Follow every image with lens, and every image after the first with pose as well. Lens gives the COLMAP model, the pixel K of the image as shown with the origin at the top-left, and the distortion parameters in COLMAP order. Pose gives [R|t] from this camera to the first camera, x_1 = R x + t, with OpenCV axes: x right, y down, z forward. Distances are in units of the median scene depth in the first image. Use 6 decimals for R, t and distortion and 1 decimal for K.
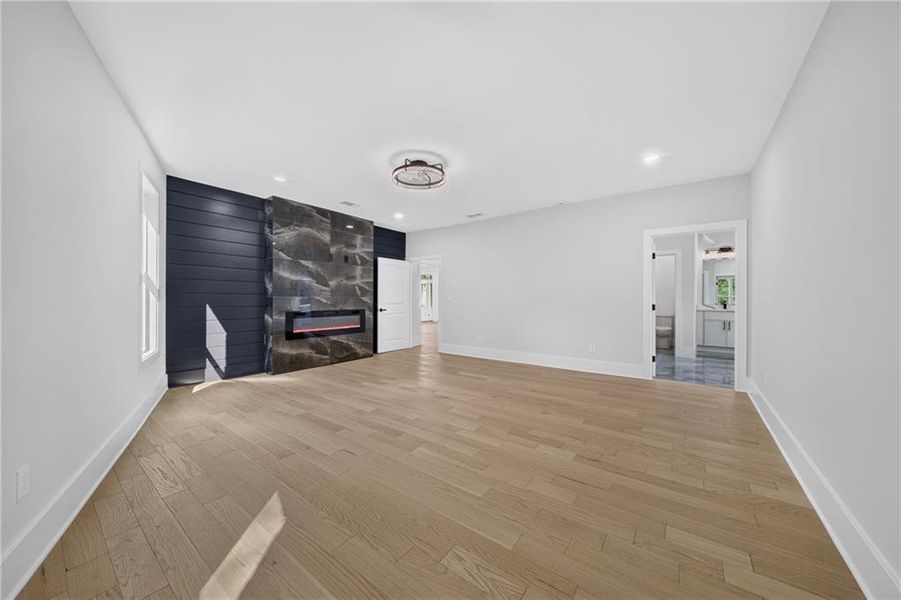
lens RADIAL K [[314.3, 0, 449.1], [0, 314.3, 294.3], [0, 0, 1]] dist [0.025311, -0.000002]
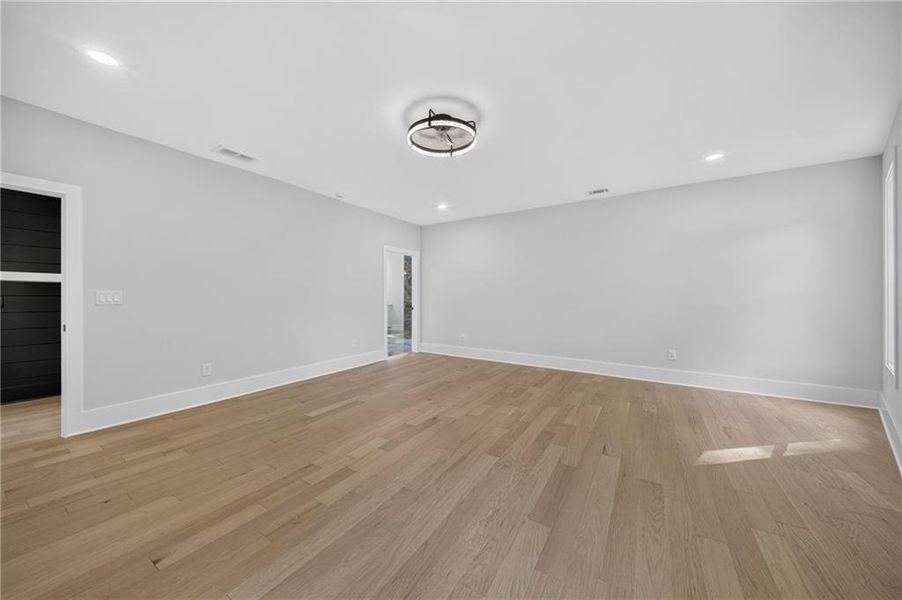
lens RADIAL K [[318.6, 0, 447.8], [0, 318.6, 295.7], [0, 0, 1]] dist [0.001551, -0.000144]
pose [[-0.079194, 0.001777, 0.996858, -0.595032], [-0.012609, 0.999917, -0.002784, 0.005515], [-0.996779, -0.012790, -0.079165, 0.727486]]
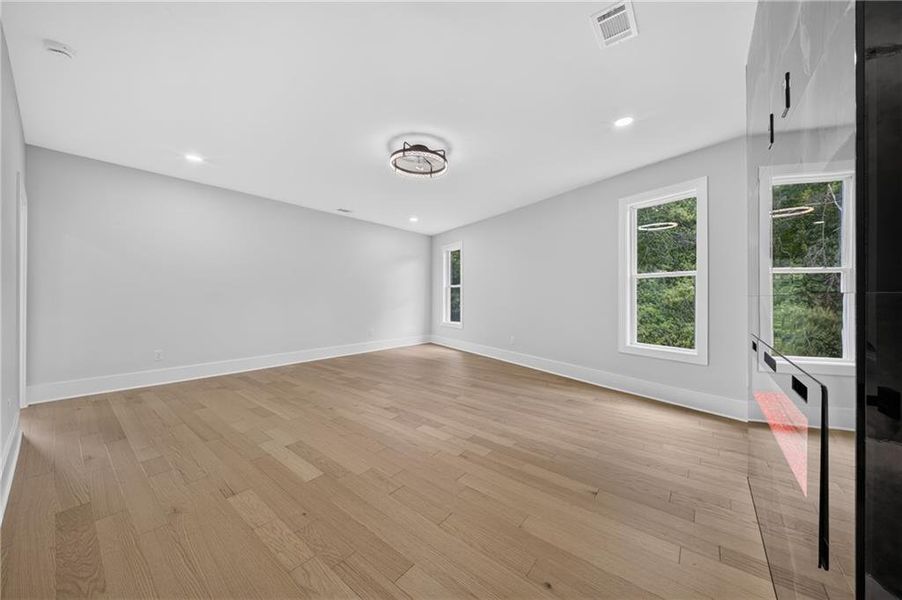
lens RADIAL K [[316.1, 0, 448.4], [0, 316.1, 293.5], [0, 0, 1]] dist [0.001311, -0.000219]
pose [[-0.999693, -0.008572, 0.023236, -0.140992], [-0.009007, 0.999785, -0.018702, 0.015061], [-0.023070, -0.018906, -0.999555, 1.326708]]
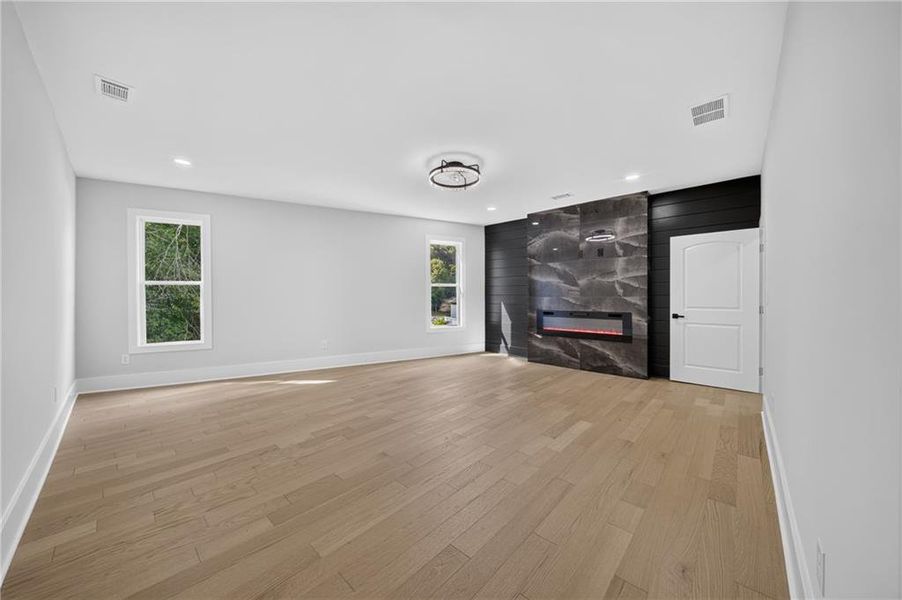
lens RADIAL K [[316.1, 0, 448.4], [0, 316.1, 293.5], [0, 0, 1]] dist [0.001311, -0.000219]
pose [[-0.105388, -0.014451, -0.994326, 0.624085], [0.011826, 0.999805, -0.015784, 0.008843], [0.994361, -0.013422, -0.105196, 0.751871]]
